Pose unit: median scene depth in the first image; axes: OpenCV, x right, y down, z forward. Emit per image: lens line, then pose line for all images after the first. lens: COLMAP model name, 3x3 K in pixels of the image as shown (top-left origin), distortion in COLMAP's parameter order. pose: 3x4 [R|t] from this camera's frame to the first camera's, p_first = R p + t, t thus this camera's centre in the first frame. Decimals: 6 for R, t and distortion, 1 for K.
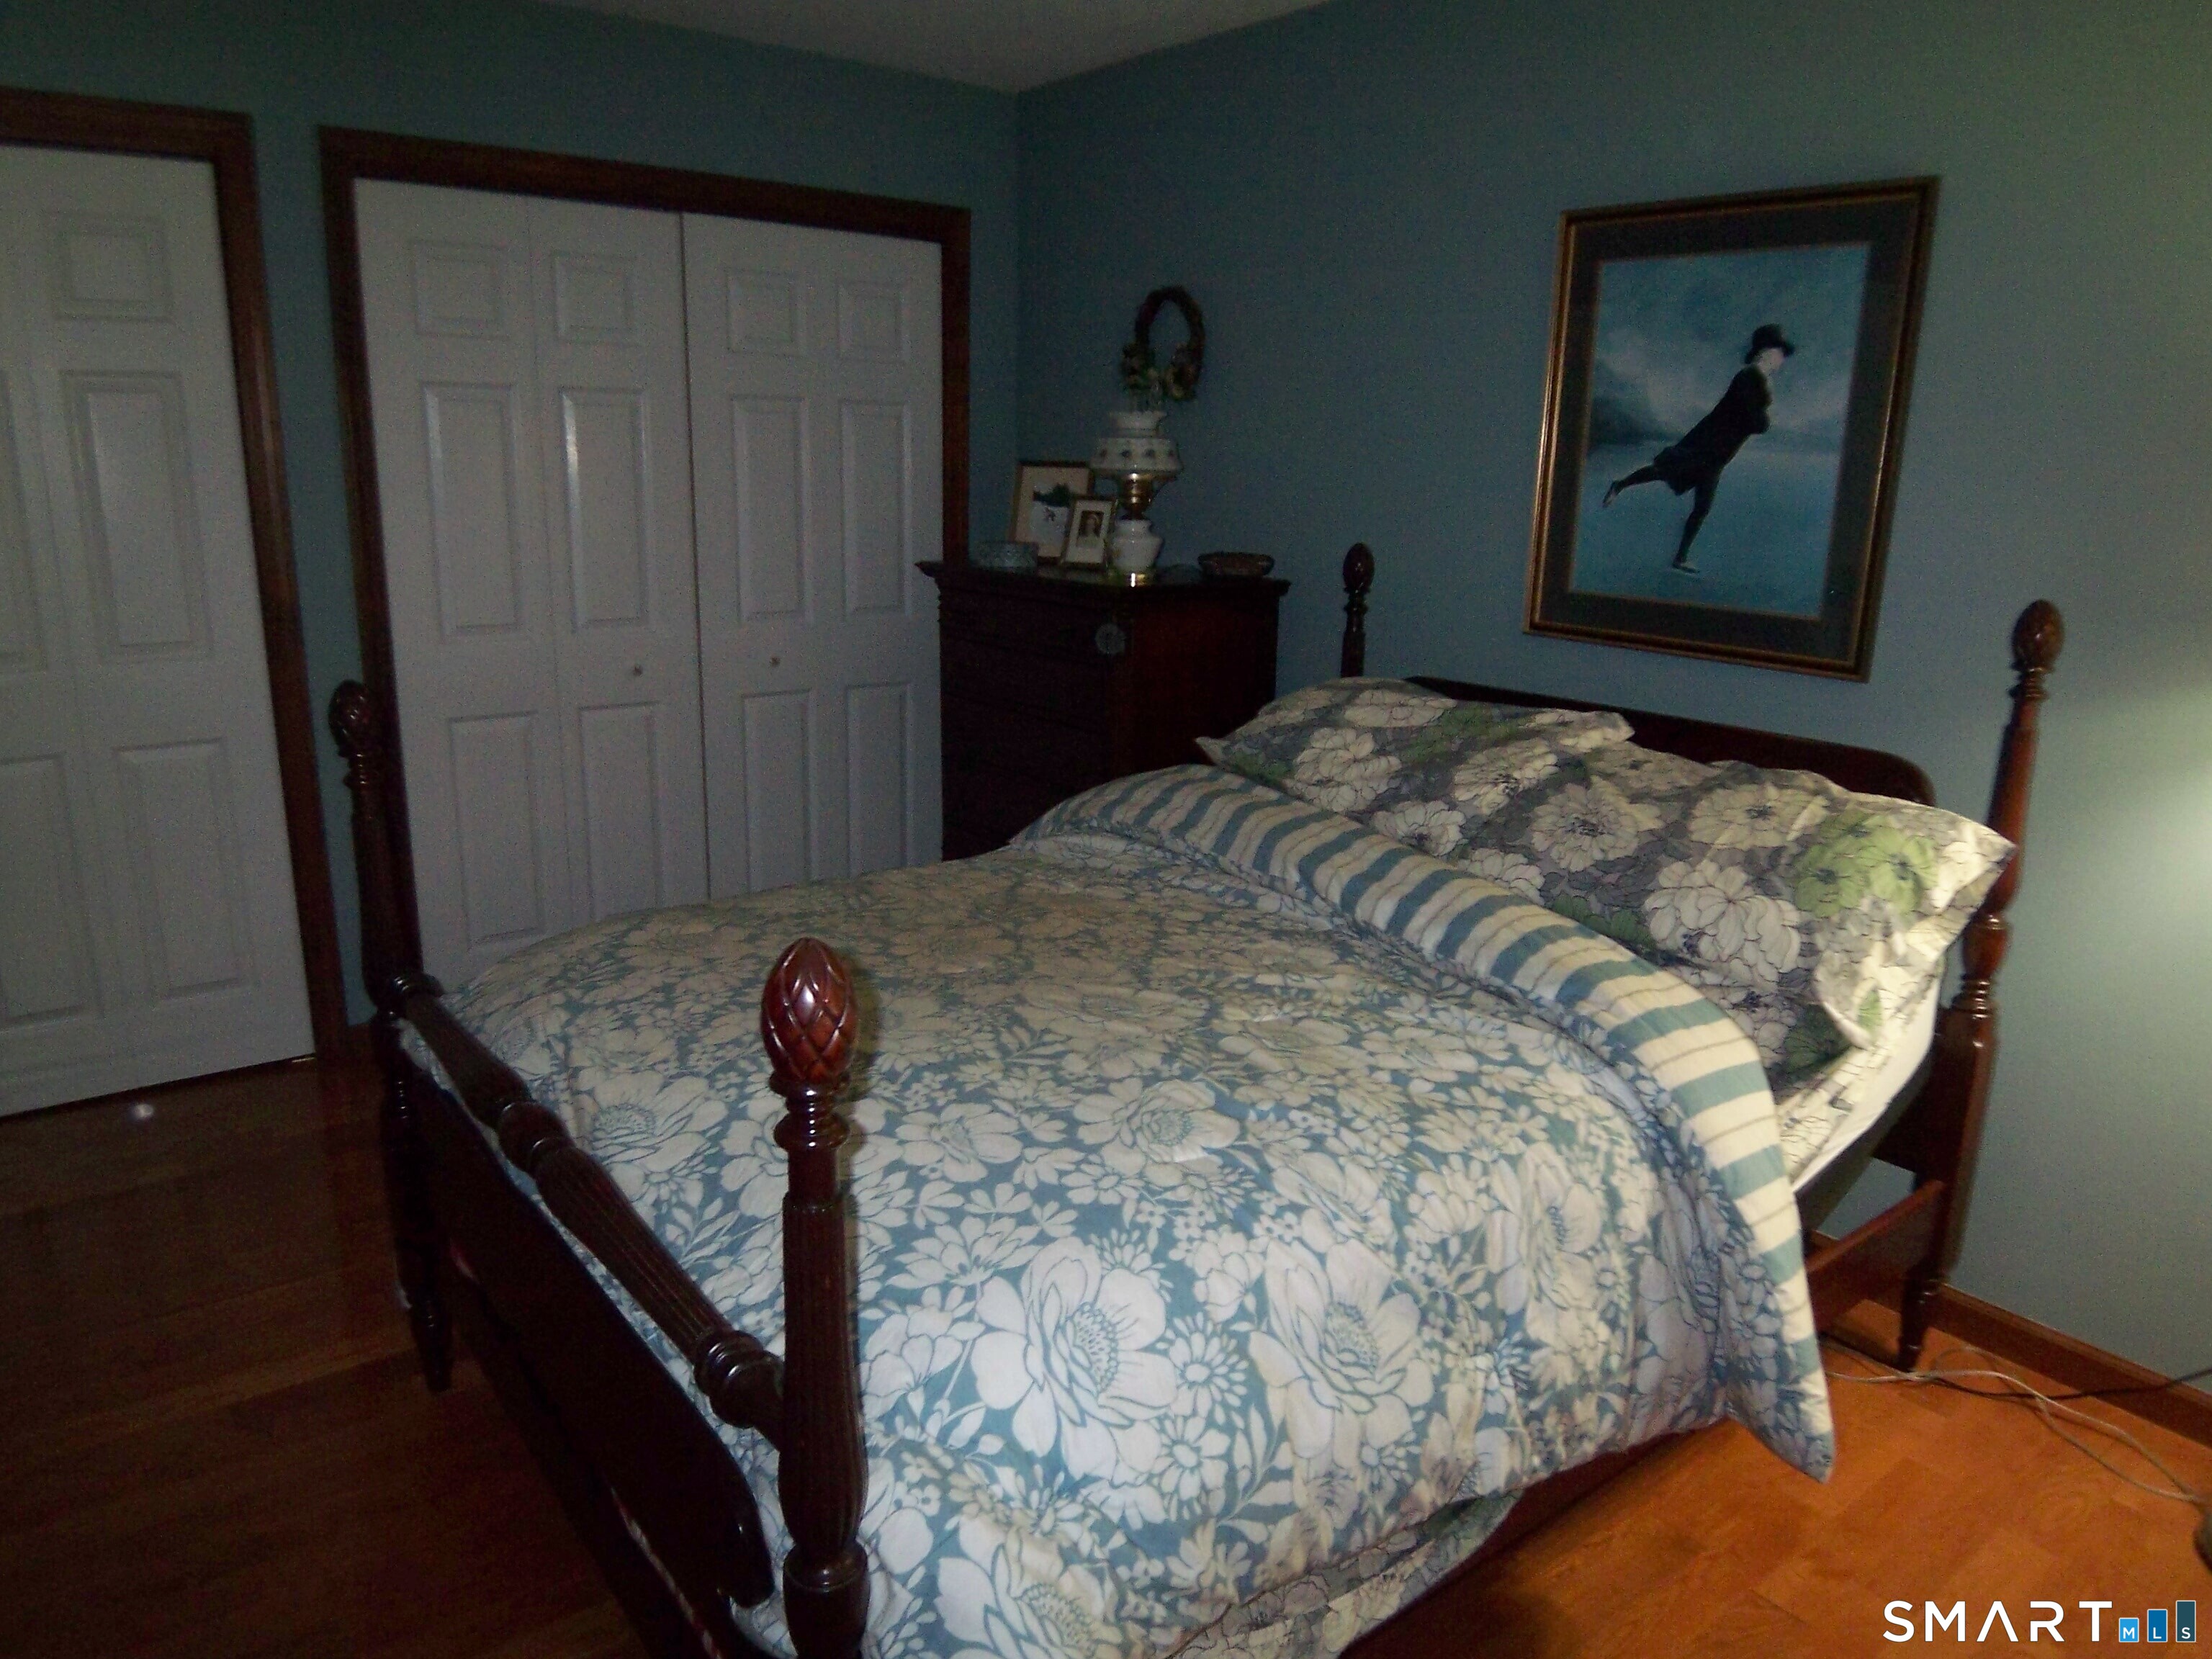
lens RADIAL K [[1495.2, 0, 1102.7], [0, 1495.2, 824.0], [0, 0, 1]] dist [-0.005008, -0.036556]
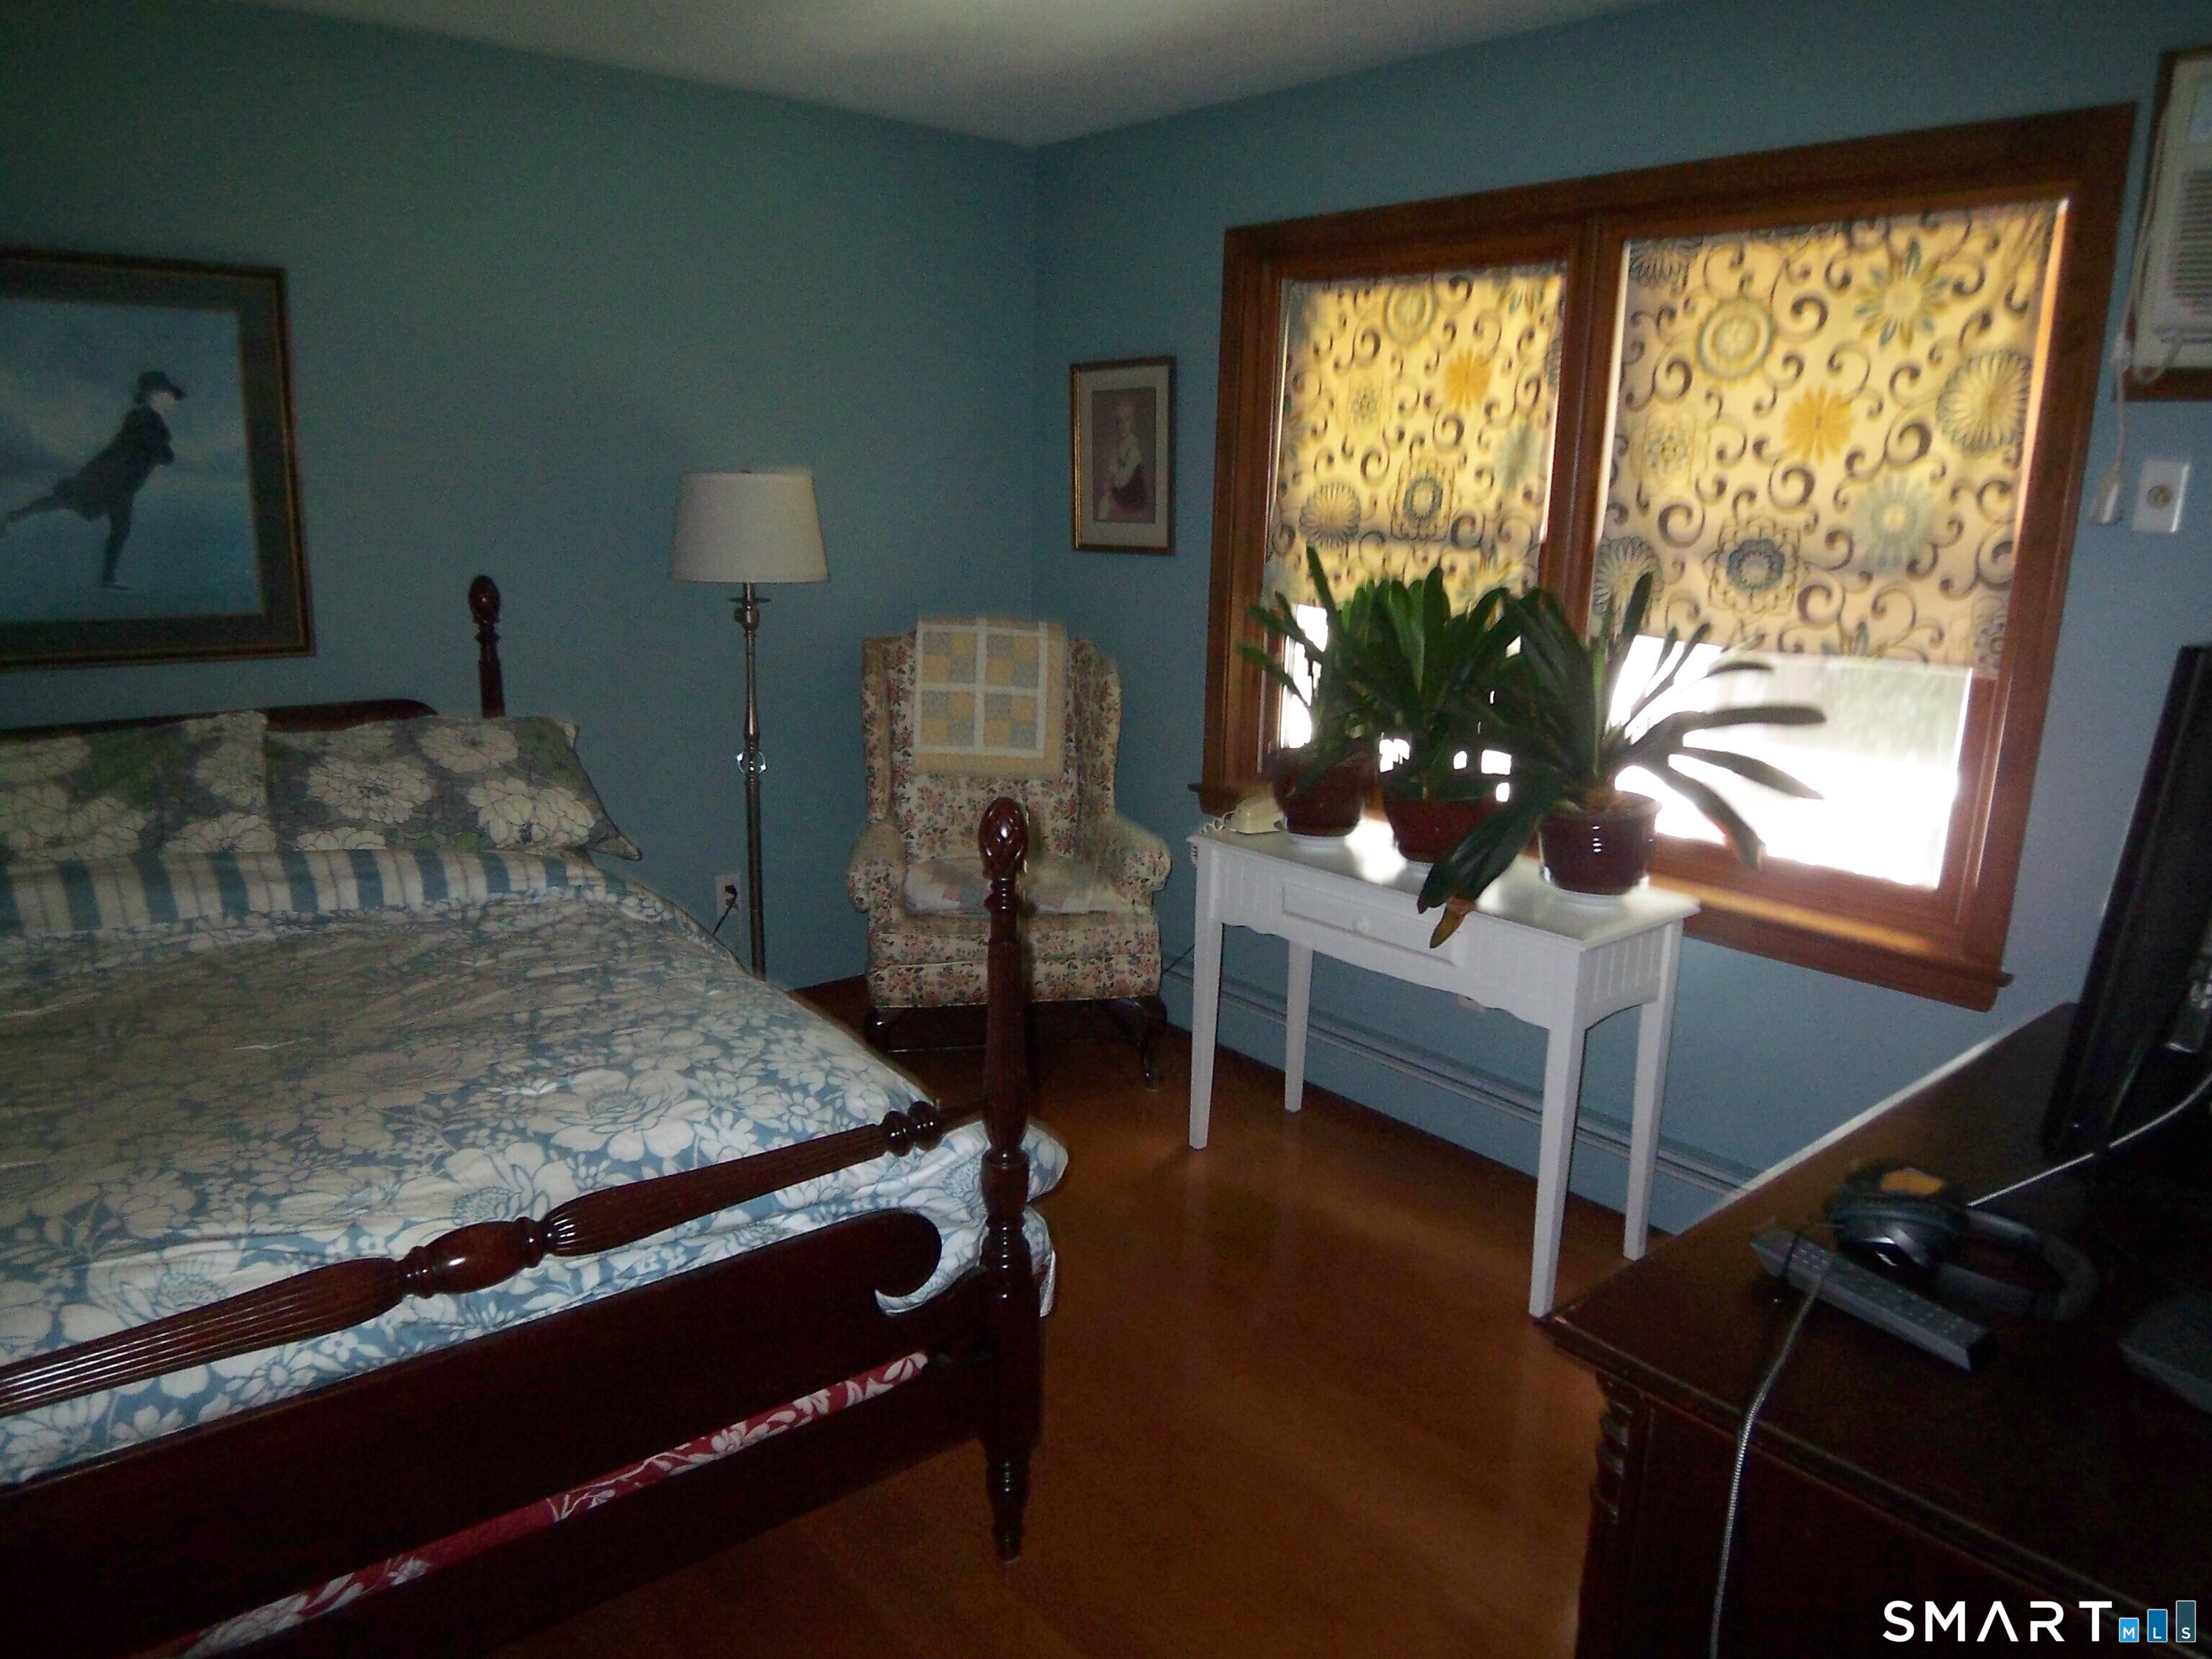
lens RADIAL K [[1495.2, 0, 1101.5], [0, 1495.2, 830.1], [0, 0, 1]] dist [-0.005008, -0.036556]
pose [[-0.006066, -0.257342, 0.966301, -0.895188], [0.221682, 0.941929, 0.252243, -0.146710], [-0.975100, 0.215742, 0.051334, 0.351482]]
